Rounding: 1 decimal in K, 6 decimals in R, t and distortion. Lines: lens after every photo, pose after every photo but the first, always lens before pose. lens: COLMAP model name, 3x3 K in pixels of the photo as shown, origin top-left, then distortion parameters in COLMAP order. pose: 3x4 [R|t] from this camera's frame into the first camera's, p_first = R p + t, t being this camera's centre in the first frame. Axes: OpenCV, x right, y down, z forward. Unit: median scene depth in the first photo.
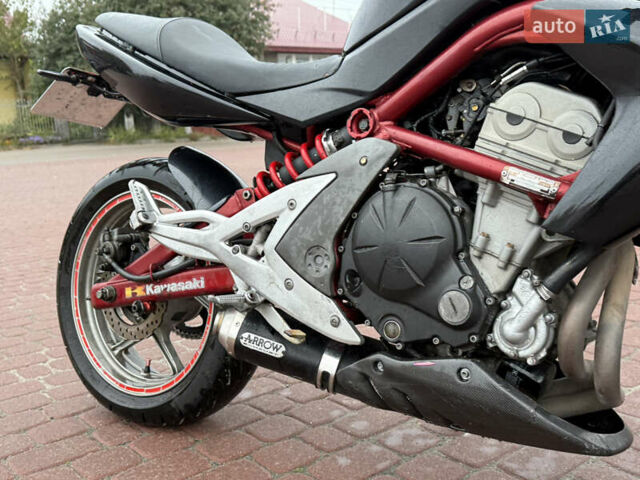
lens RADIAL K [[682.7, 0, 326.4], [0, 682.7, 244.1], [0, 0, 1]] dist [0.188873, -0.444268]
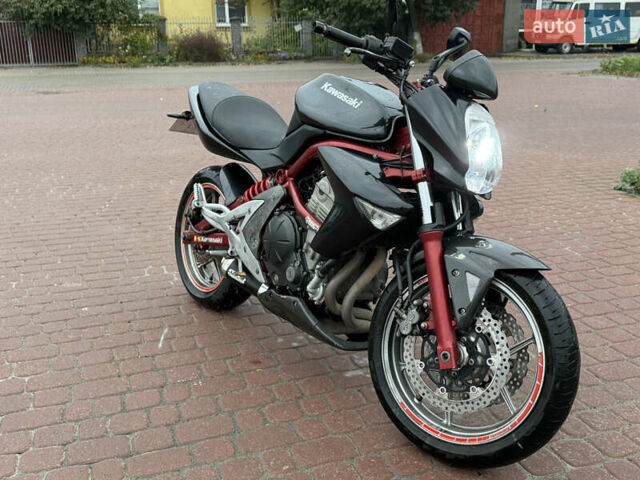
lens RADIAL K [[682.2, 0, 320.0], [0, 682.2, 240.0], [0, 0, 1]] dist [0.191300, -0.472957]
pose [[0.935532, 0.135344, -0.326285, 0.795979], [-0.096066, 0.986355, 0.133702, -0.257183], [0.339929, -0.093738, 0.935768, -0.814094]]
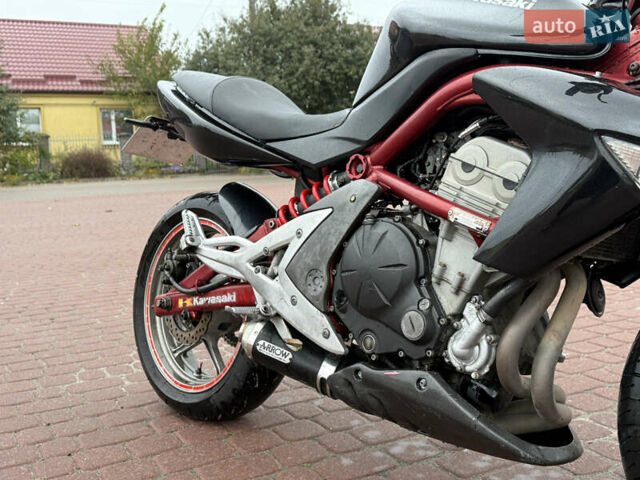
lens RADIAL K [[682.2, 0, 320.0], [0, 682.2, 240.0], [0, 0, 1]] dist [0.191300, -0.472957]
pose [[0.981548, 0.034513, -0.188074, 0.202261], [-0.043989, 0.997952, -0.046442, 0.007017], [0.186086, 0.053858, 0.981056, -0.153362]]
